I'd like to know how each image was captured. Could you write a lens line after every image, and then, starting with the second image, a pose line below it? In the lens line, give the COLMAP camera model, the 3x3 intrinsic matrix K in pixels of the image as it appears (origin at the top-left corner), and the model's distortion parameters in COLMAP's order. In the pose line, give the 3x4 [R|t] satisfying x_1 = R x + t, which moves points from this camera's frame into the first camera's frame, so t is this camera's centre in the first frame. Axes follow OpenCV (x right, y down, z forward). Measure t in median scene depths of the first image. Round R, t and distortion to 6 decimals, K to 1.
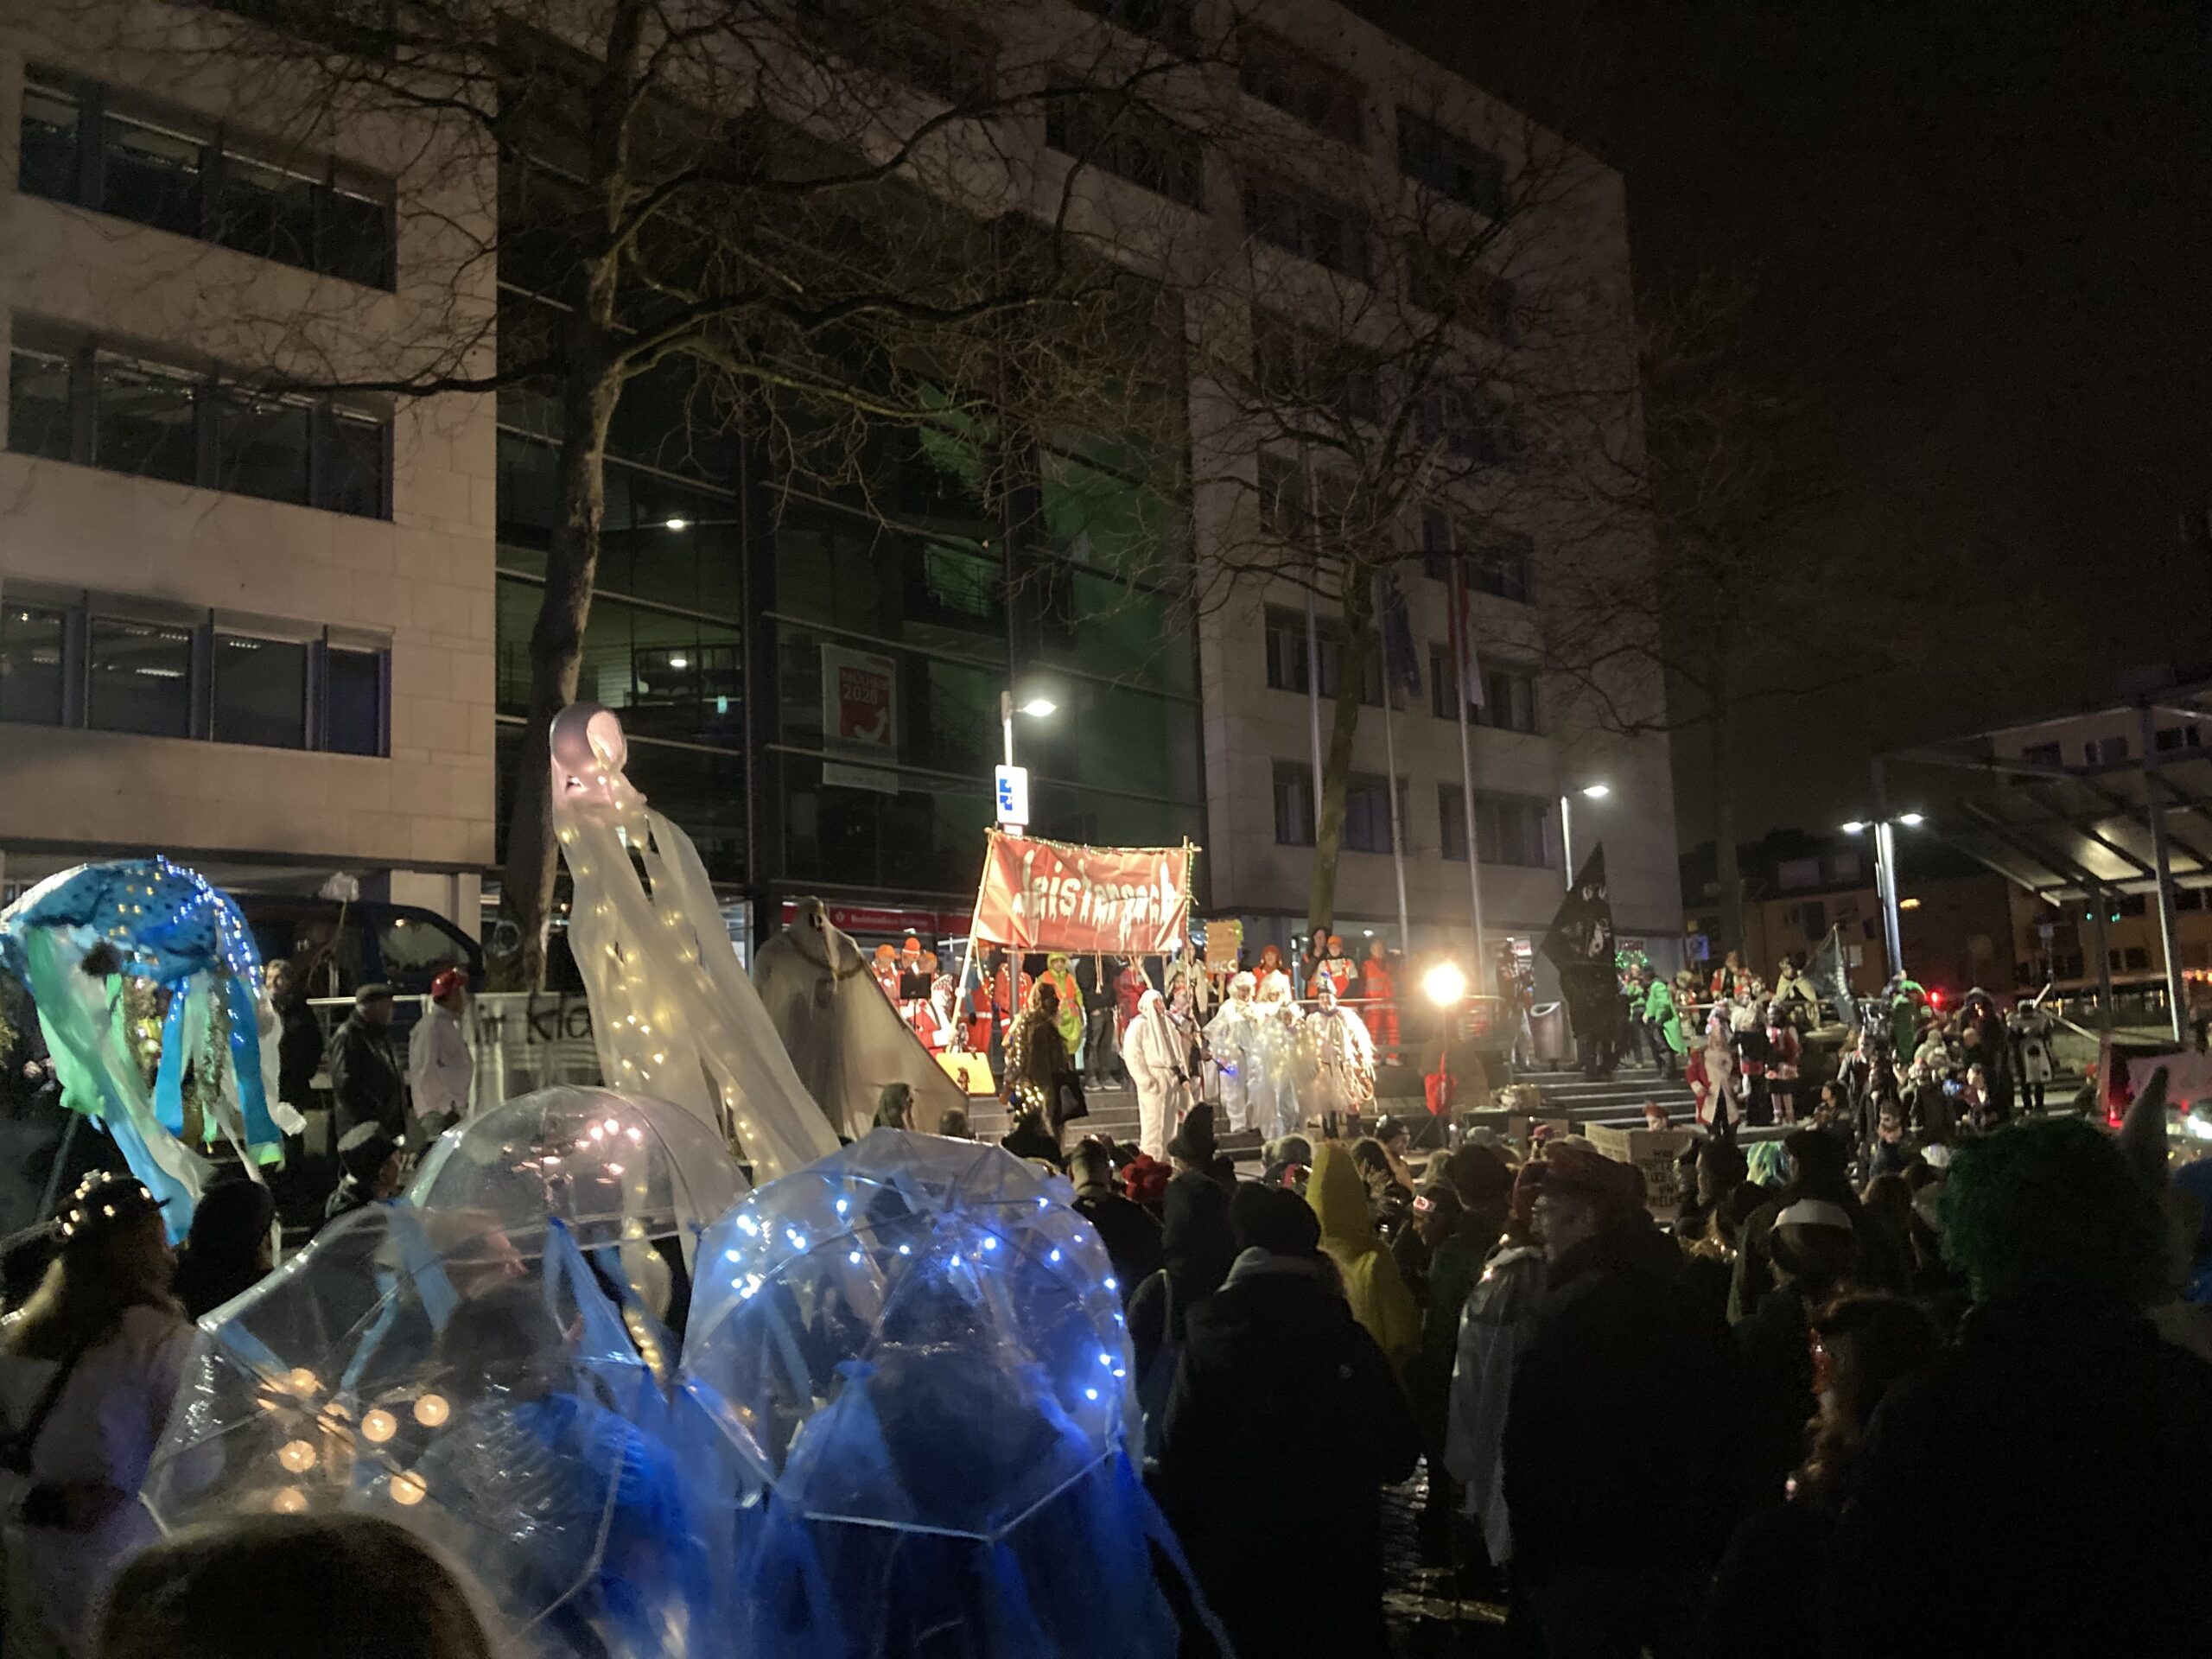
lens RADIAL K [[1839.3, 0, 1067.8], [0, 1839.3, 852.5], [0, 0, 1]] dist [0.053237, -0.007308]
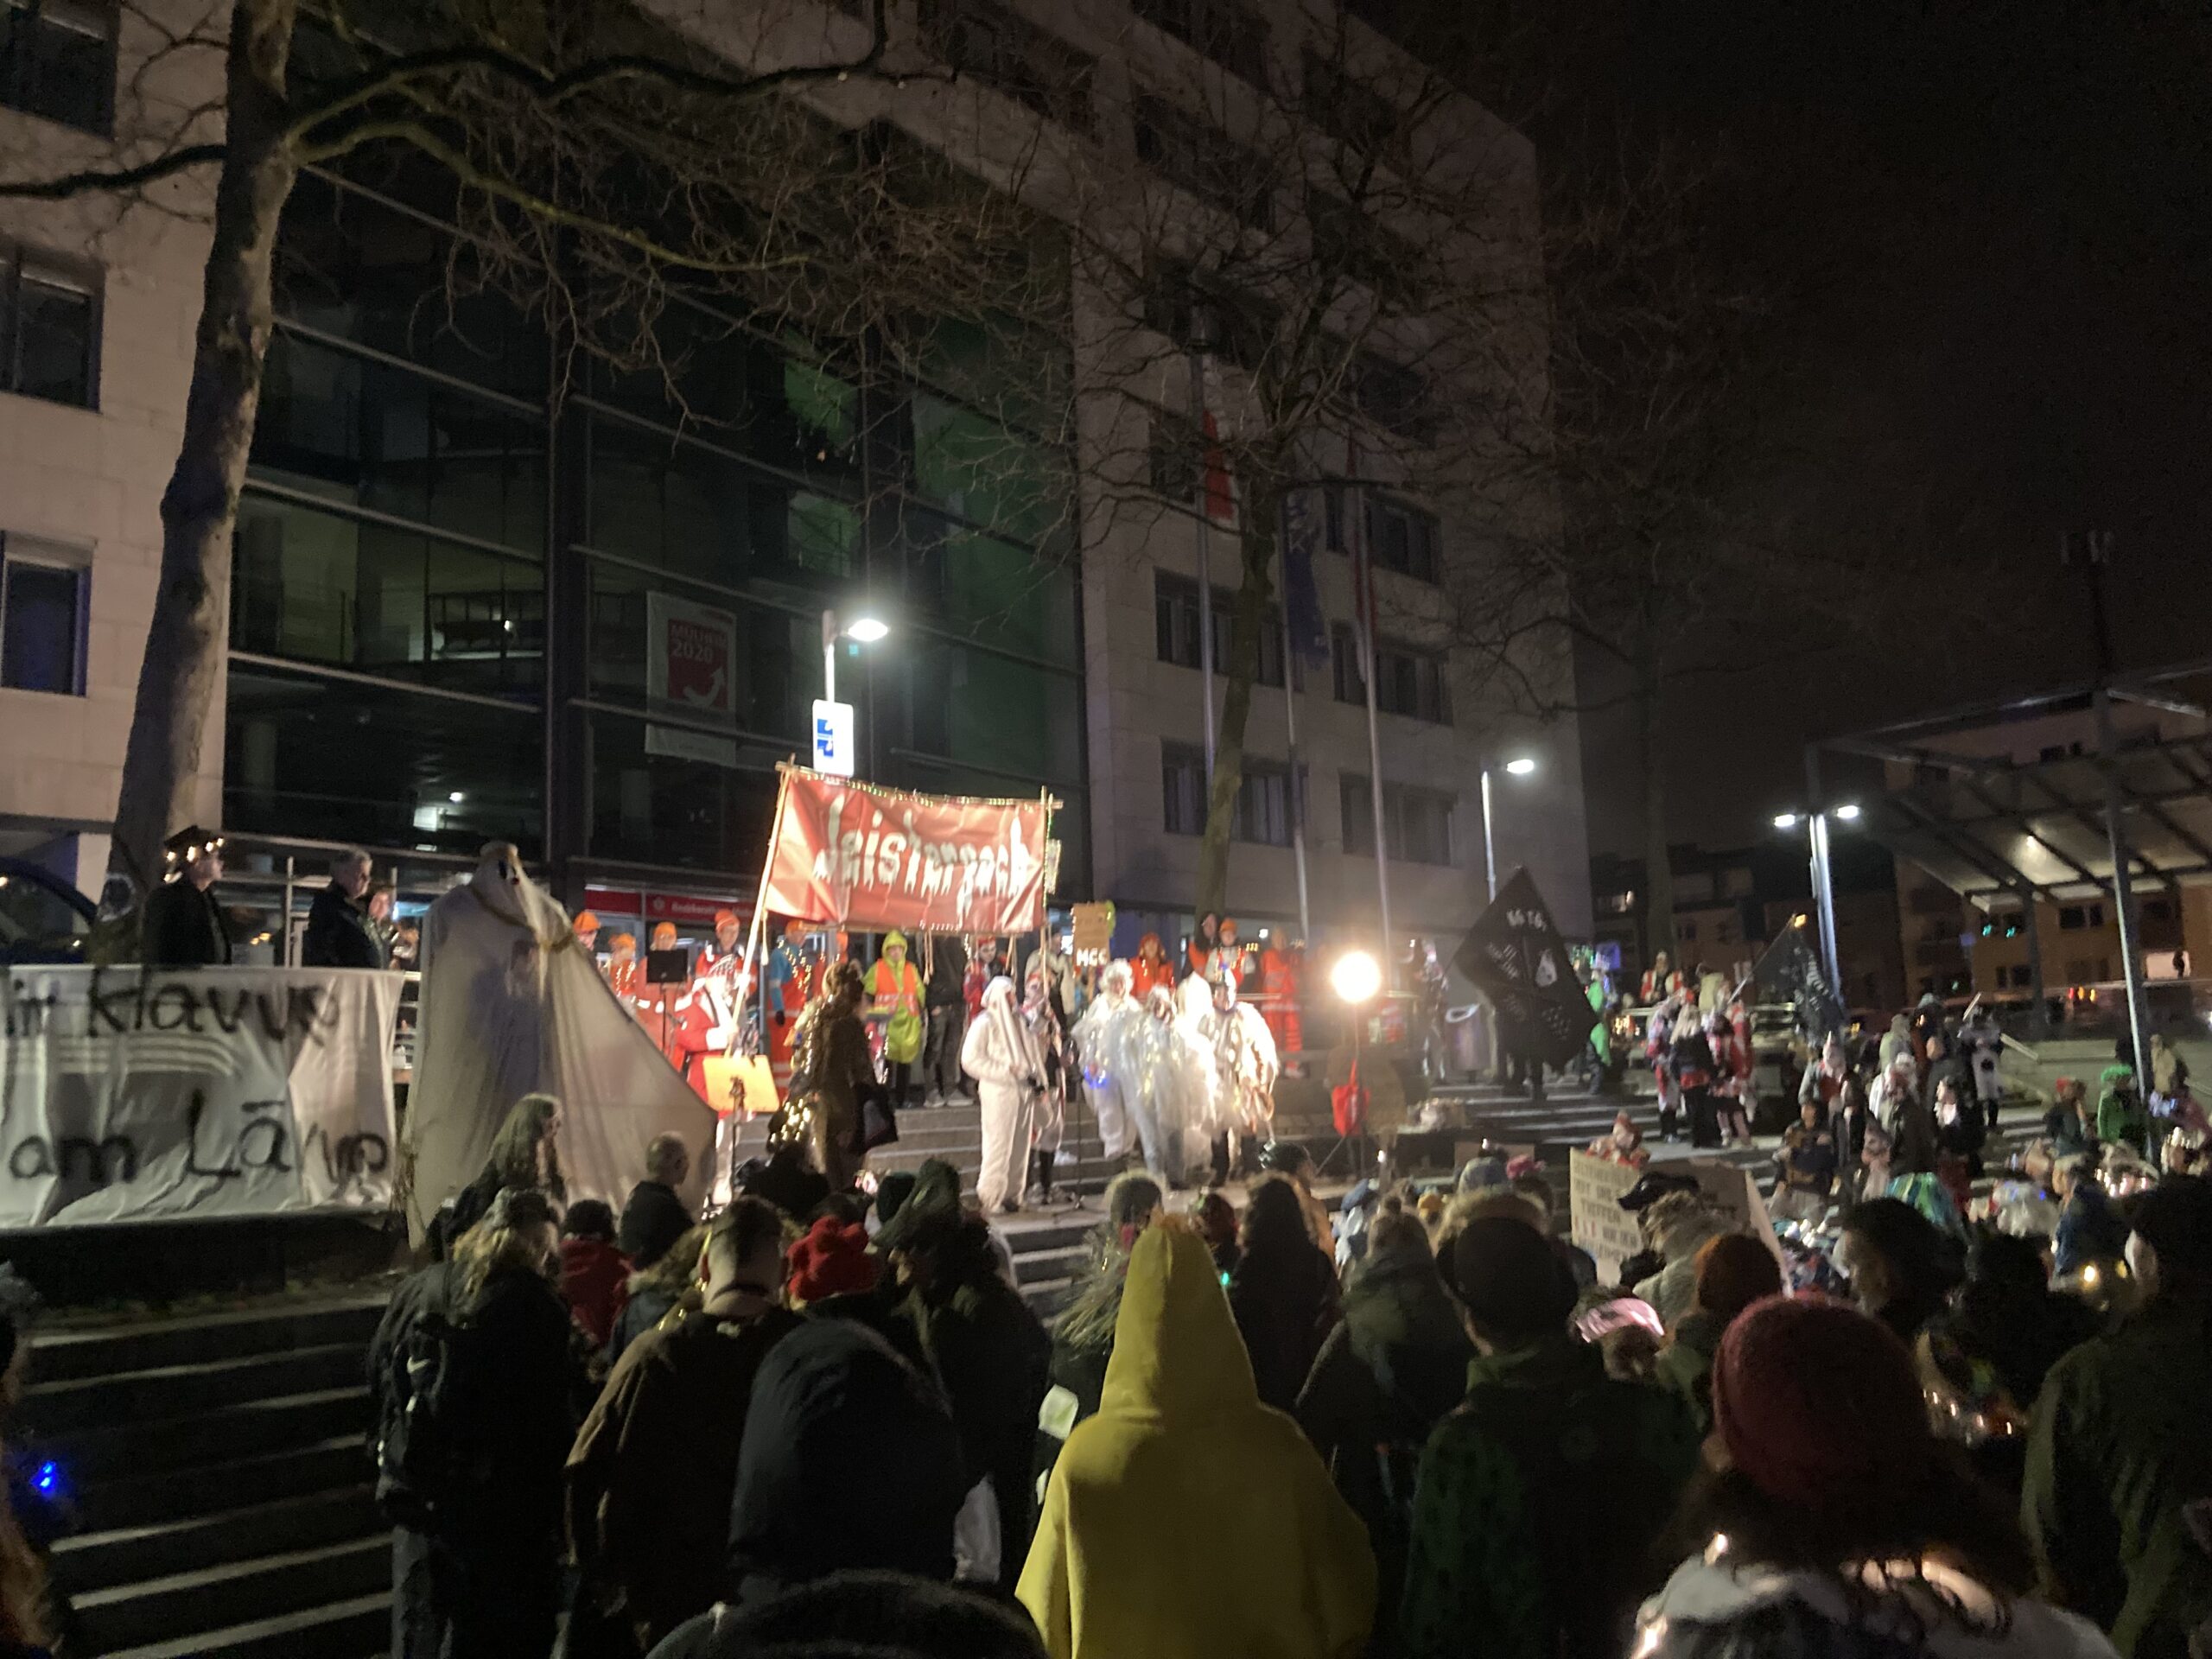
lens RADIAL K [[1828.4, 0, 1106.0], [0, 1828.4, 829.5], [0, 0, 1]] dist [0.033096, -0.004115]
pose [[0.996979, 0.014533, 0.076295, 0.026400], [-0.012814, 0.999654, -0.022969, 0.023557], [-0.076603, 0.021922, 0.996821, 0.176182]]
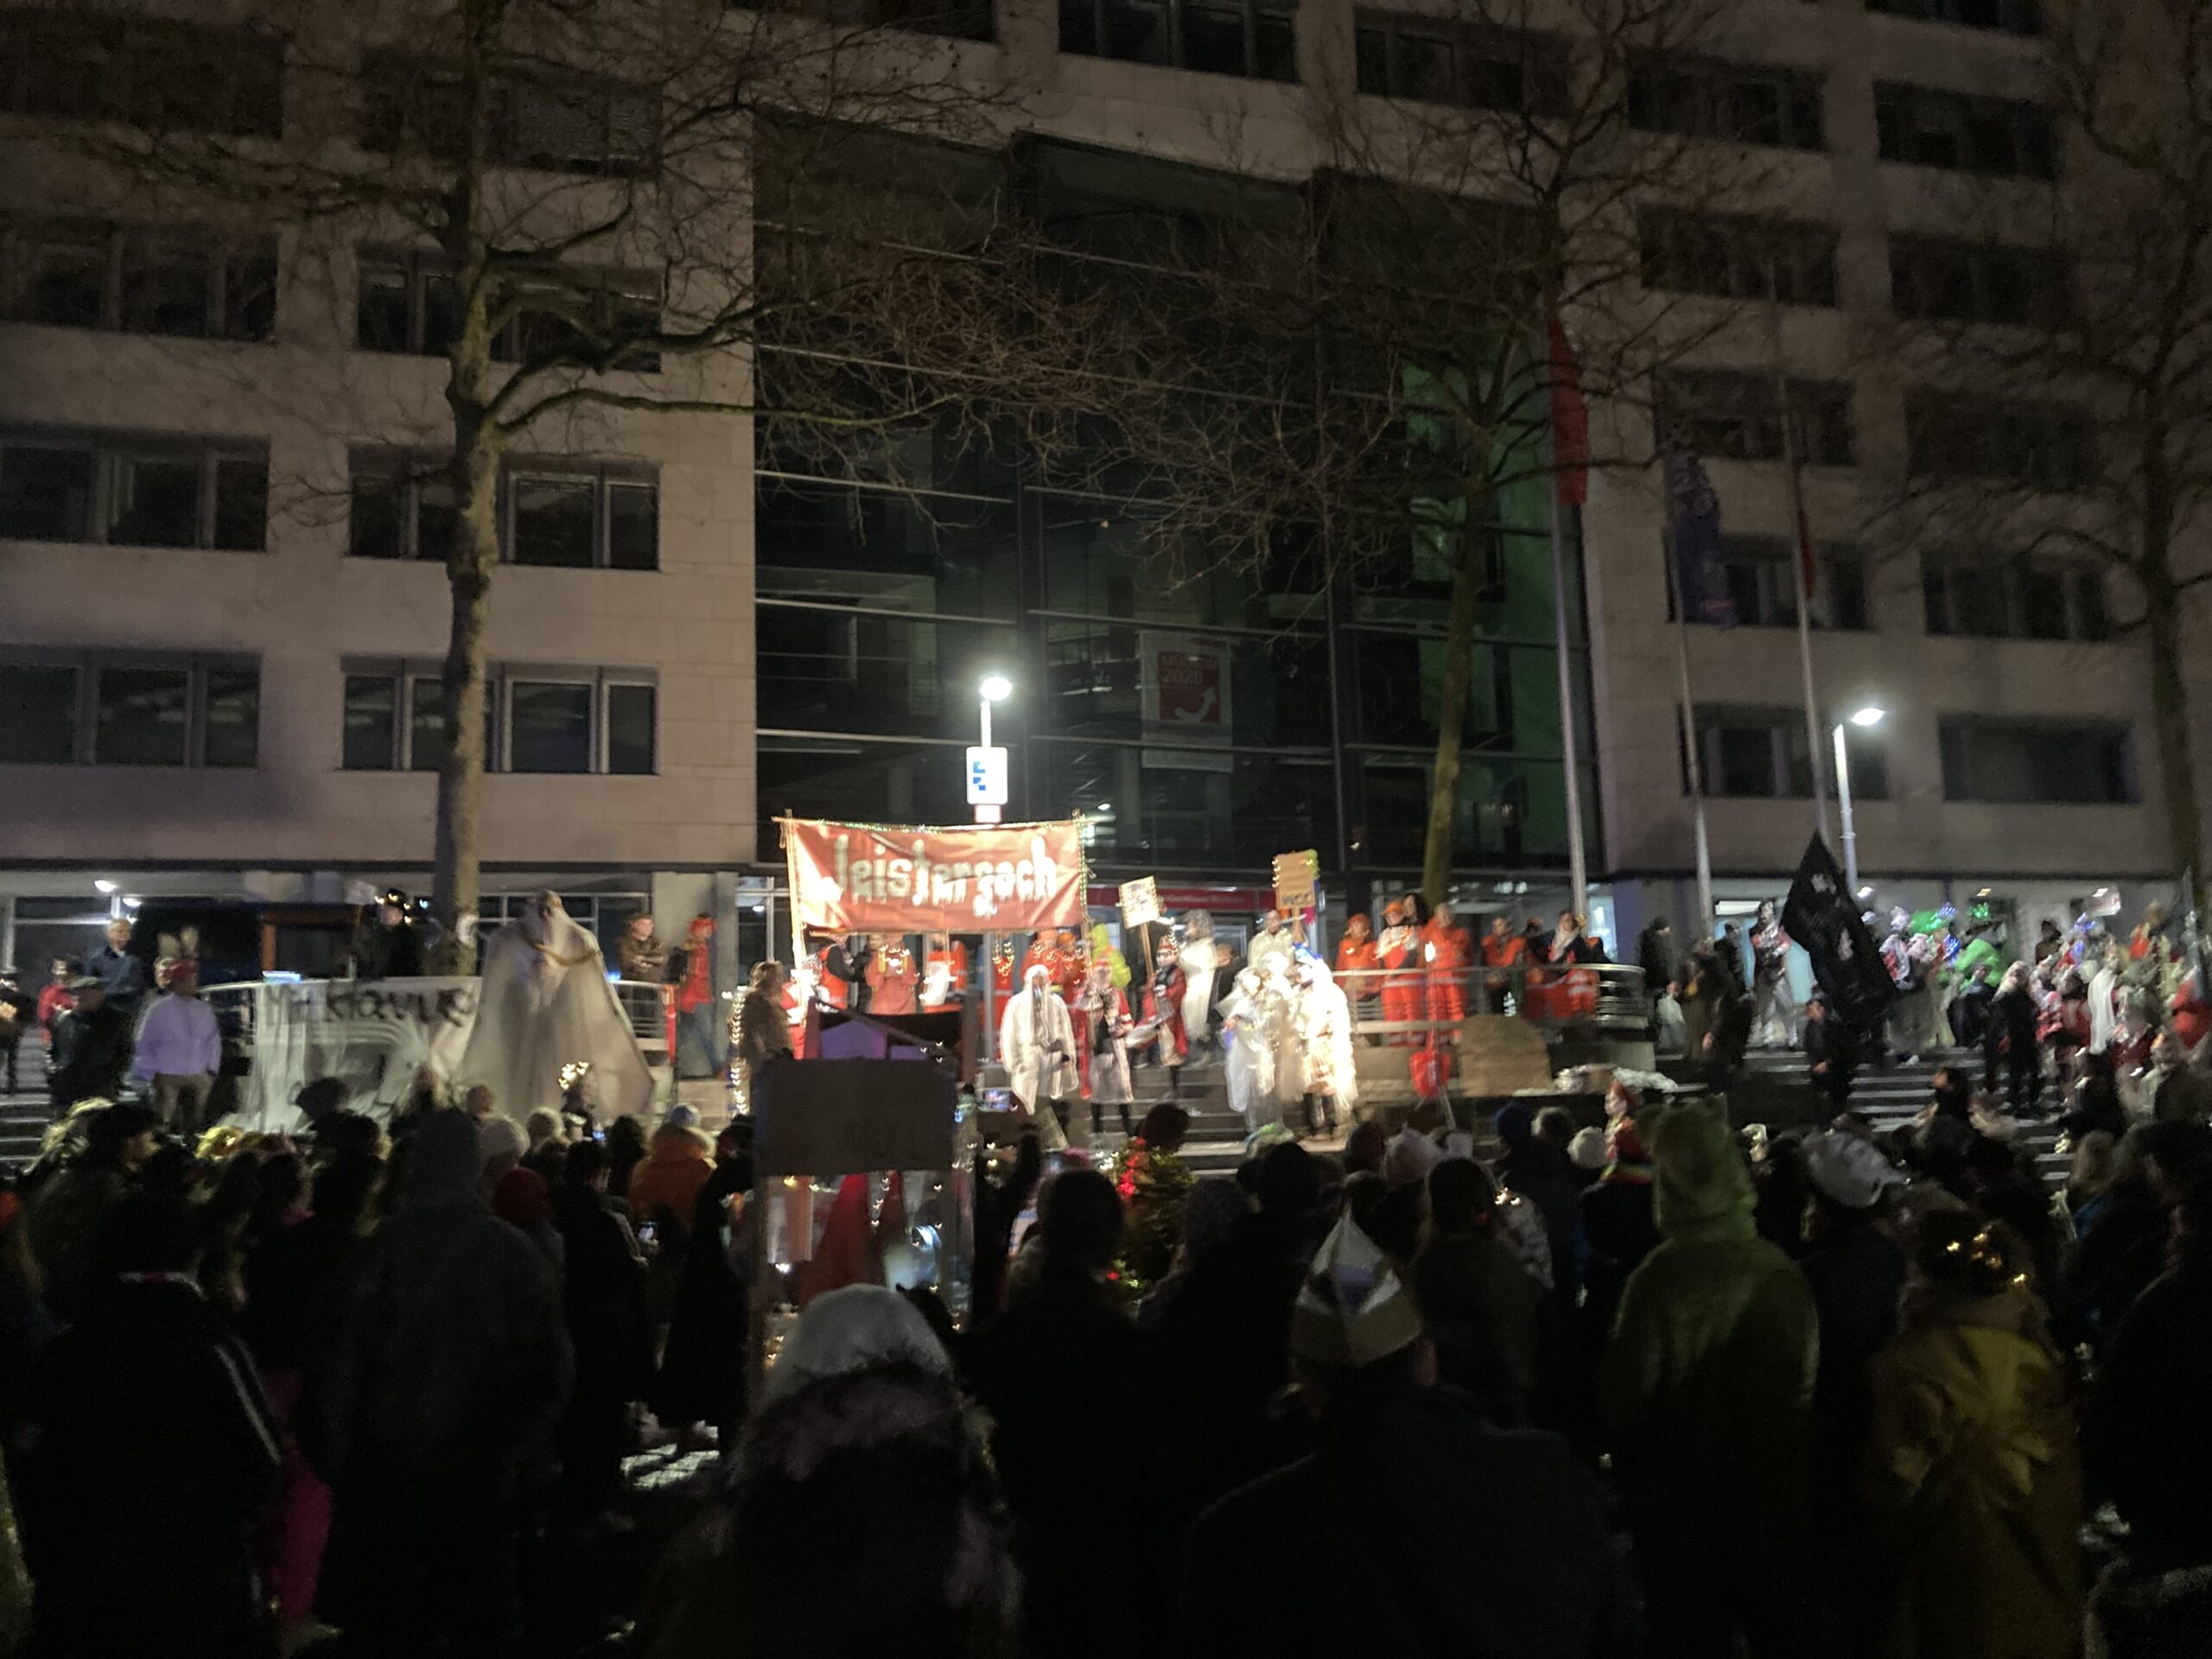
lens RADIAL K [[1839.3, 0, 1067.8], [0, 1839.3, 852.5], [0, 0, 1]] dist [0.053237, -0.007308]
pose [[0.883776, -0.045684, -0.465675, 0.456588], [0.050934, 0.998701, -0.001311, 0.013267], [0.465130, -0.022560, 0.884955, 0.110869]]
